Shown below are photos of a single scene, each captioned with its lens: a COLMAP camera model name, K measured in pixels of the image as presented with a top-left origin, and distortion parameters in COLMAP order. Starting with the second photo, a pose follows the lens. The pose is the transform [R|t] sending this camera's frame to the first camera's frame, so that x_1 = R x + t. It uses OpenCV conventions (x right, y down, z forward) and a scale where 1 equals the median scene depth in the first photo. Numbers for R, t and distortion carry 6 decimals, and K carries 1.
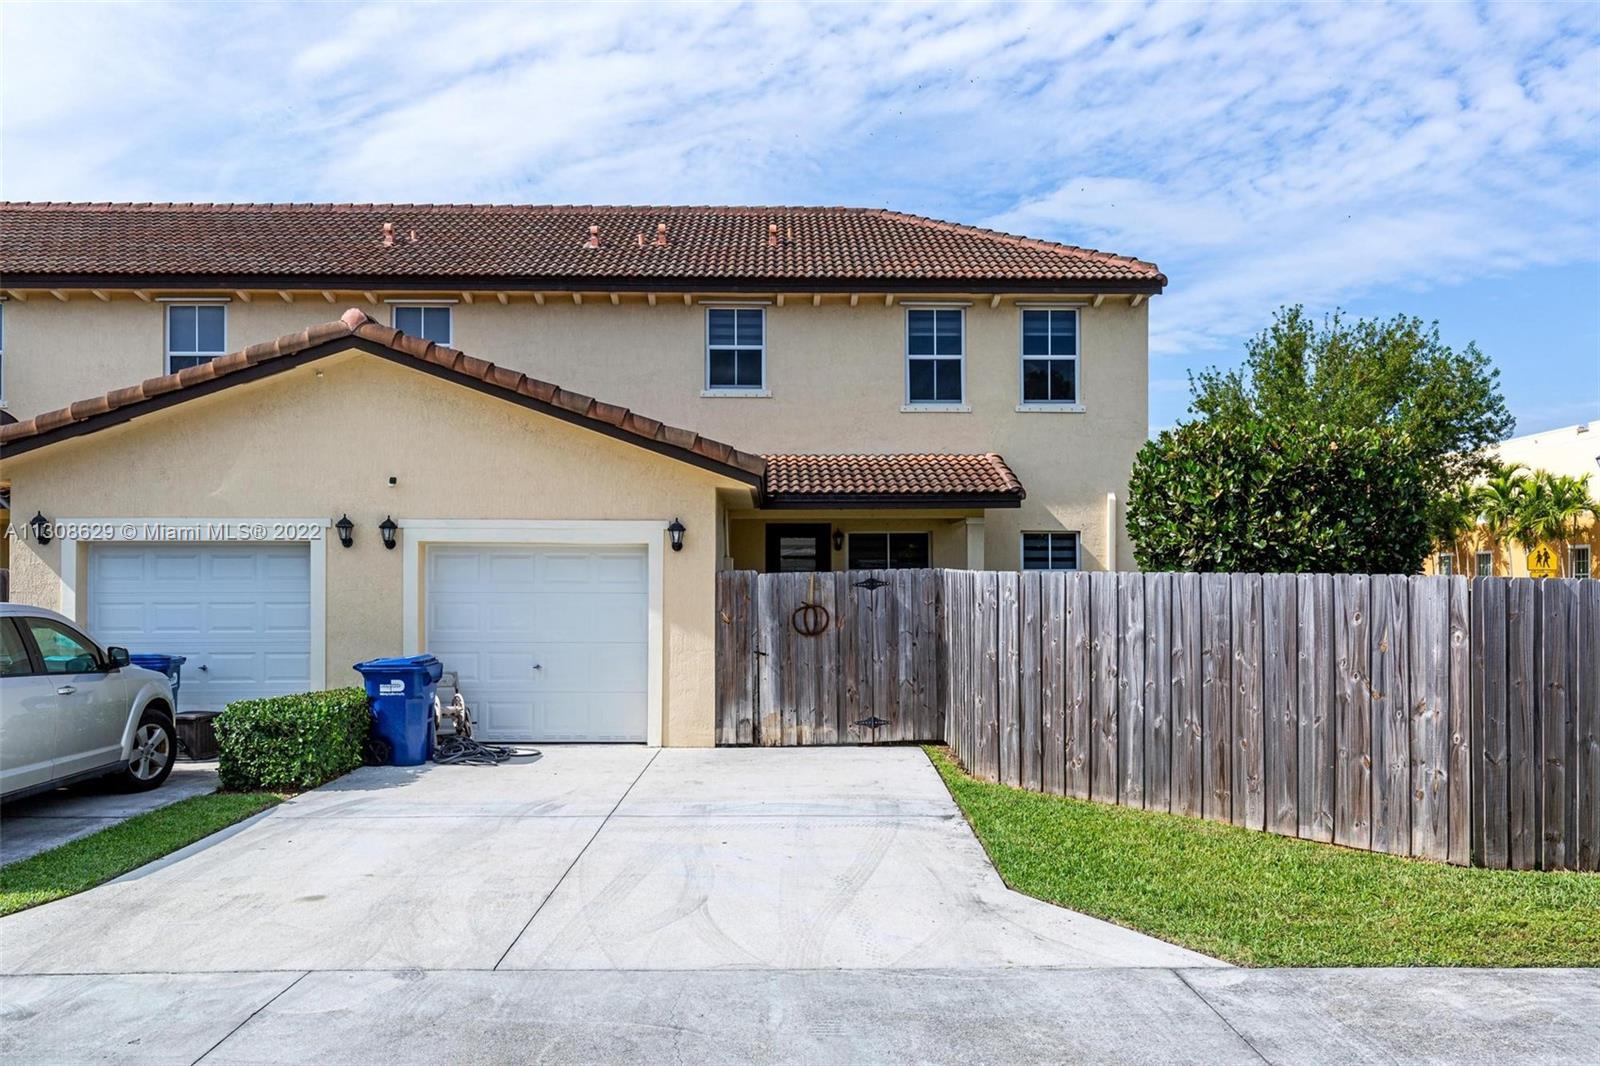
lens RADIAL K [[1279.9, 0, 798.9], [0, 1279.9, 620.8], [0, 0, 1]] dist [0.000780, 0.002617]
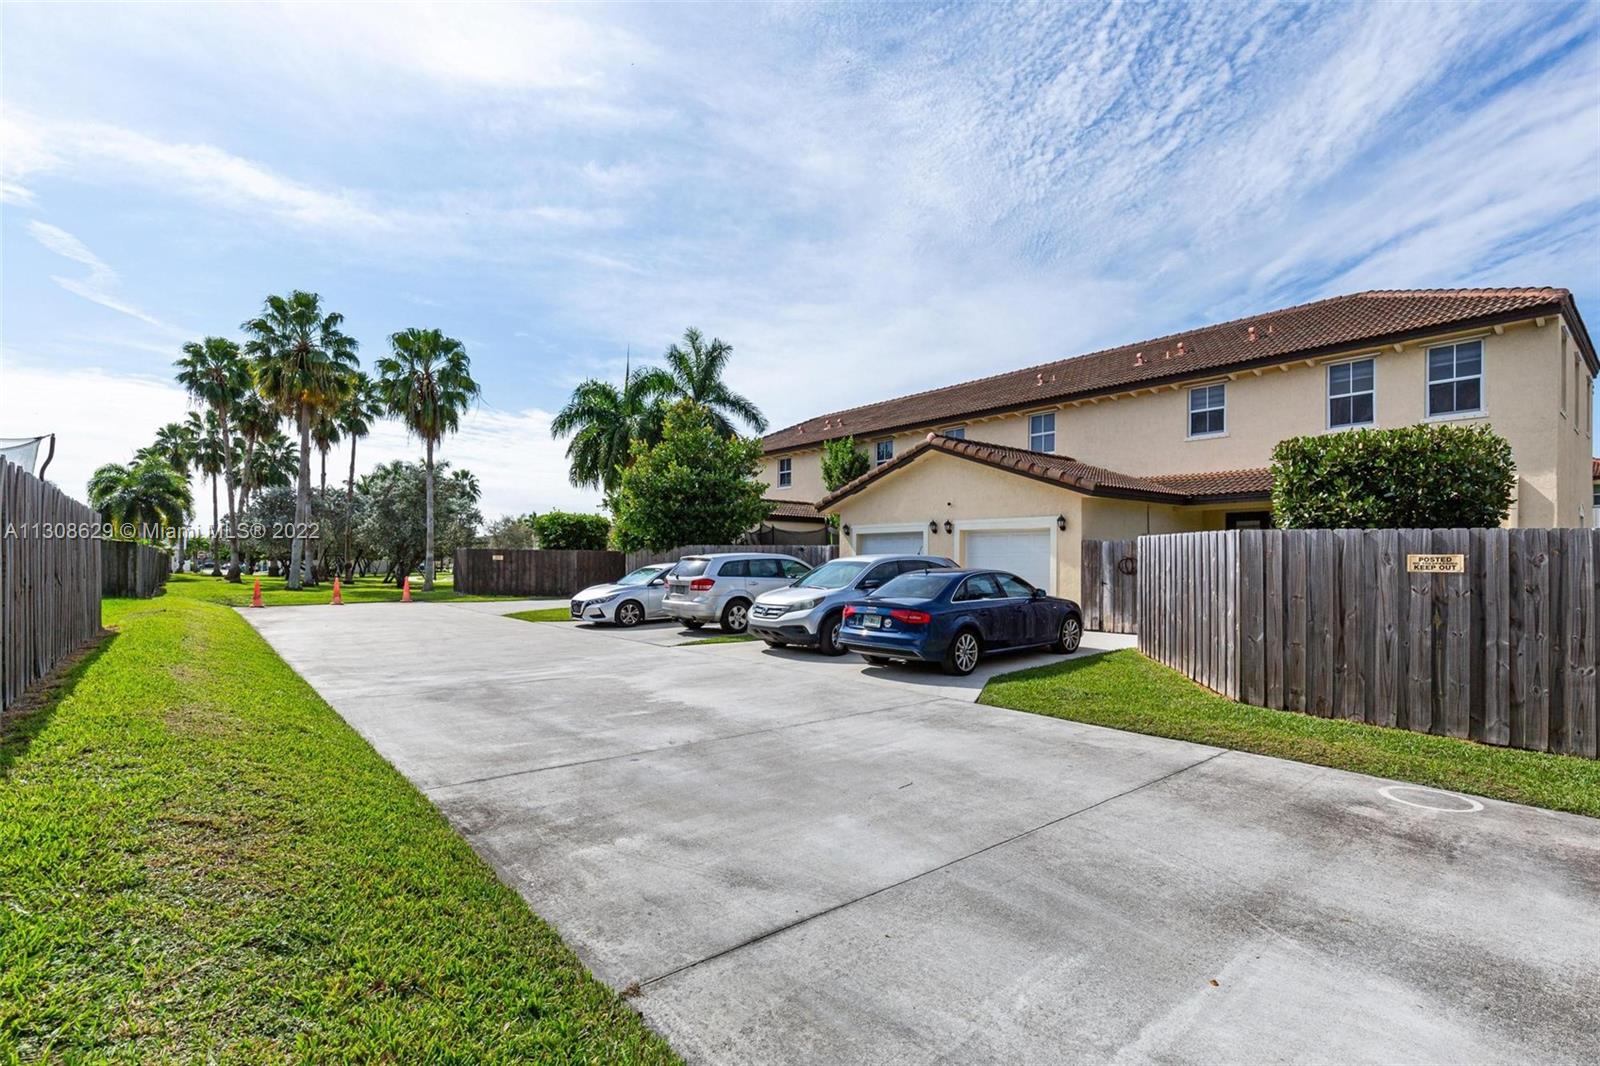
lens RADIAL K [[730.3, 0, 793.5], [0, 730.3, 538.4], [0, 0, 1]] dist [0.009875, 0.000197]
pose [[0.637154, -0.024282, -0.770354, 0.515155], [-0.016791, 0.998829, -0.045371, 0.016161], [0.770554, 0.041843, 0.636000, -0.048954]]
